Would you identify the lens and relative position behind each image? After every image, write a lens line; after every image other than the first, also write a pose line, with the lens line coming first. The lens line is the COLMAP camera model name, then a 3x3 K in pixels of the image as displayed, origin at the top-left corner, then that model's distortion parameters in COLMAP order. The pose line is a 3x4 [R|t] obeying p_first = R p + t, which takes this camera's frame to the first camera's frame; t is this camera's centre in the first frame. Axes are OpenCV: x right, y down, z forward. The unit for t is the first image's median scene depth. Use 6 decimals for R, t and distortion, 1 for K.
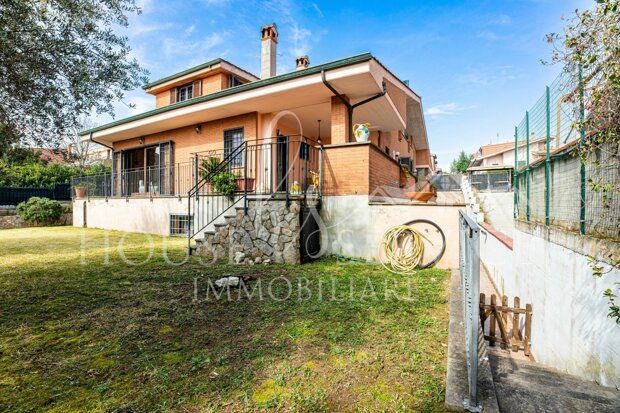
lens RADIAL K [[264.6, 0, 314.7], [0, 264.6, 205.0], [0, 0, 1]] dist [-0.021699, -0.001126]
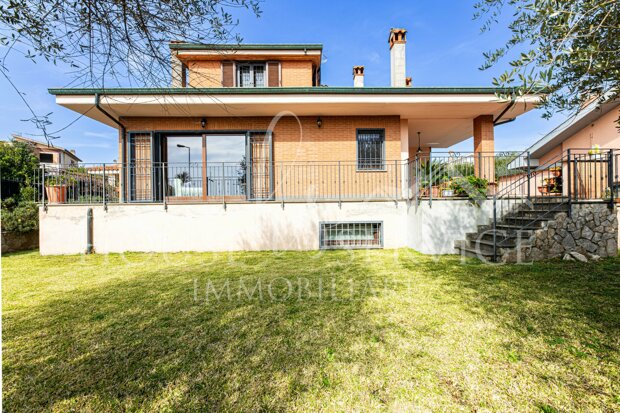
lens RADIAL K [[242.9, 0, 305.8], [0, 242.9, 209.9], [0, 0, 1]] dist [0.011019, 0.000239]
pose [[0.874320, -0.014959, 0.485120, -0.960361], [0.017745, 0.999842, -0.001150, -0.005325], [-0.485026, 0.009614, 0.874447, 0.365762]]
